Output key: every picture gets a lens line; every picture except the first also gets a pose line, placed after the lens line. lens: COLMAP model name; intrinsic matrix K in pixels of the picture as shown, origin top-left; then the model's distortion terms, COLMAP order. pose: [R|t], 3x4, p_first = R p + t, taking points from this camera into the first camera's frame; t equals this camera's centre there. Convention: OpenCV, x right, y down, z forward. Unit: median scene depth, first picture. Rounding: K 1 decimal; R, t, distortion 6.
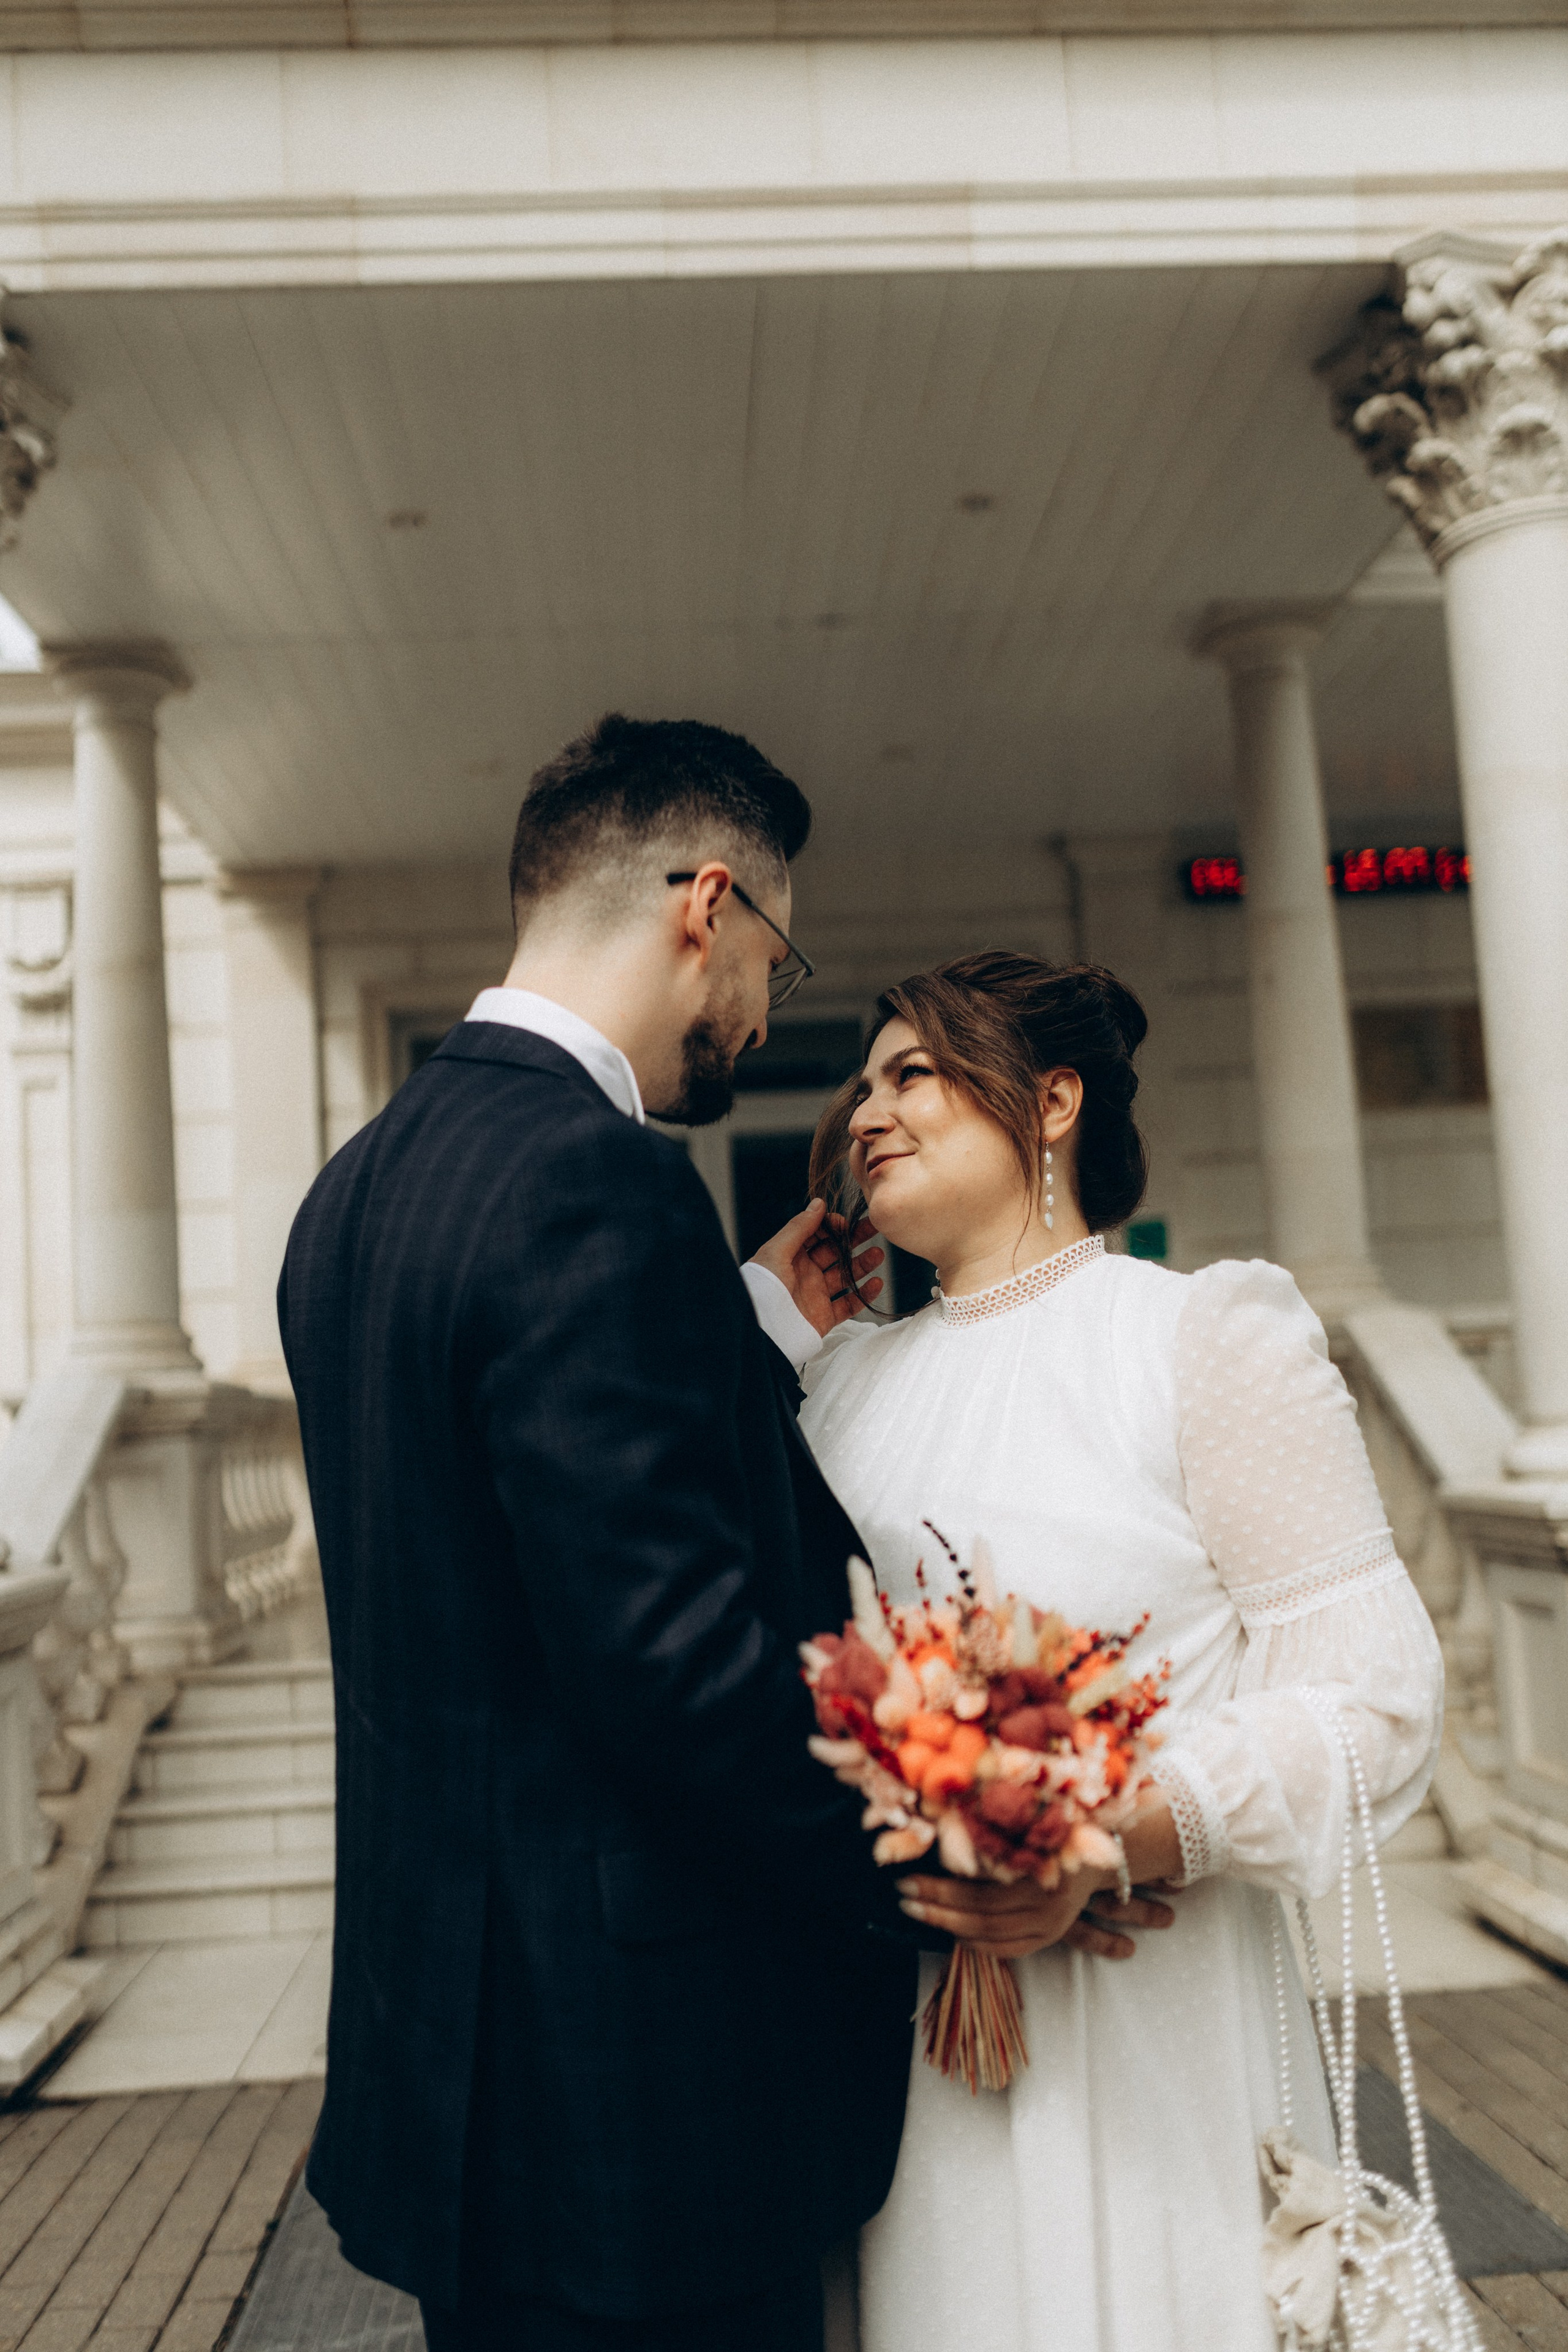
lens RADIAL K [[2282.6, 0, 746.9], [0, 2282.6, 1168.4], [0, 0, 1]] dist [0.009222, -0.005771]
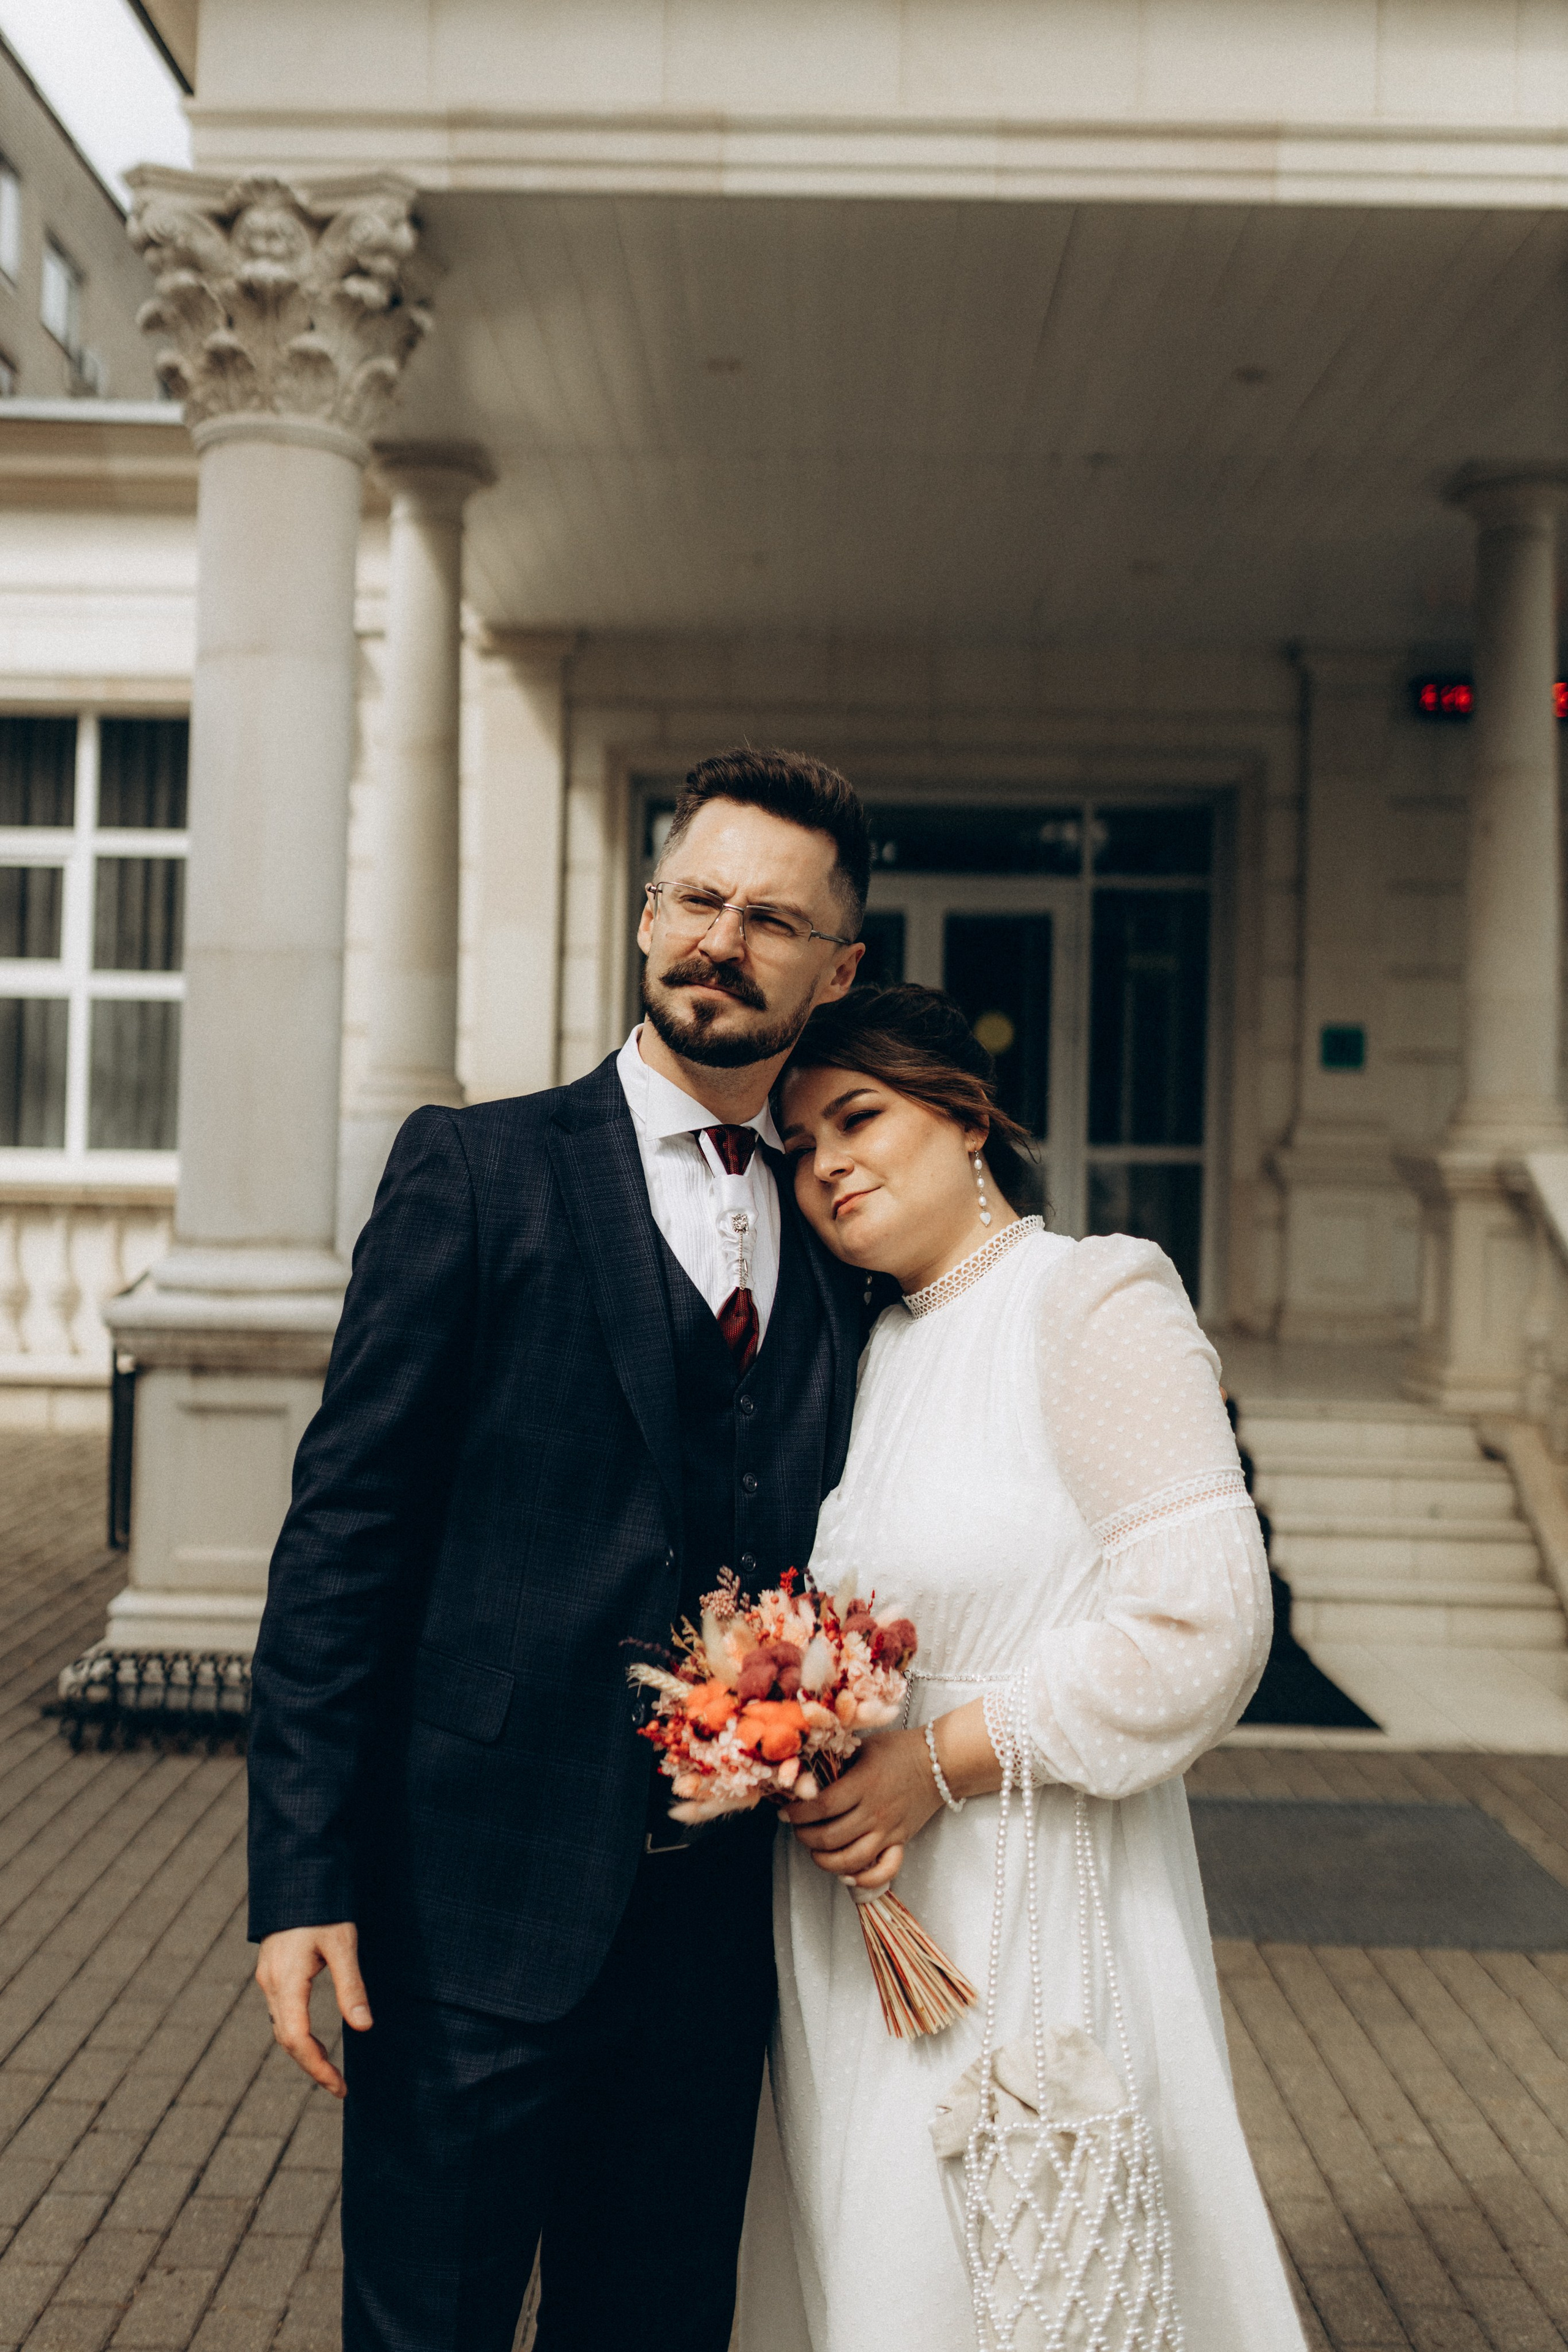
lens RADIAL K [[2386.3, 0, 722.3], [0, 2386.3, 1121.2], [0, 0, 1]] dist [0.004534, 0.000174]
pose [[0.994110, 0.079265, -0.073904, -0.044682], [-0.071565, 0.992250, 0.101580, -0.051124], [0.081383, -0.095692, 0.992078, -0.199838]]
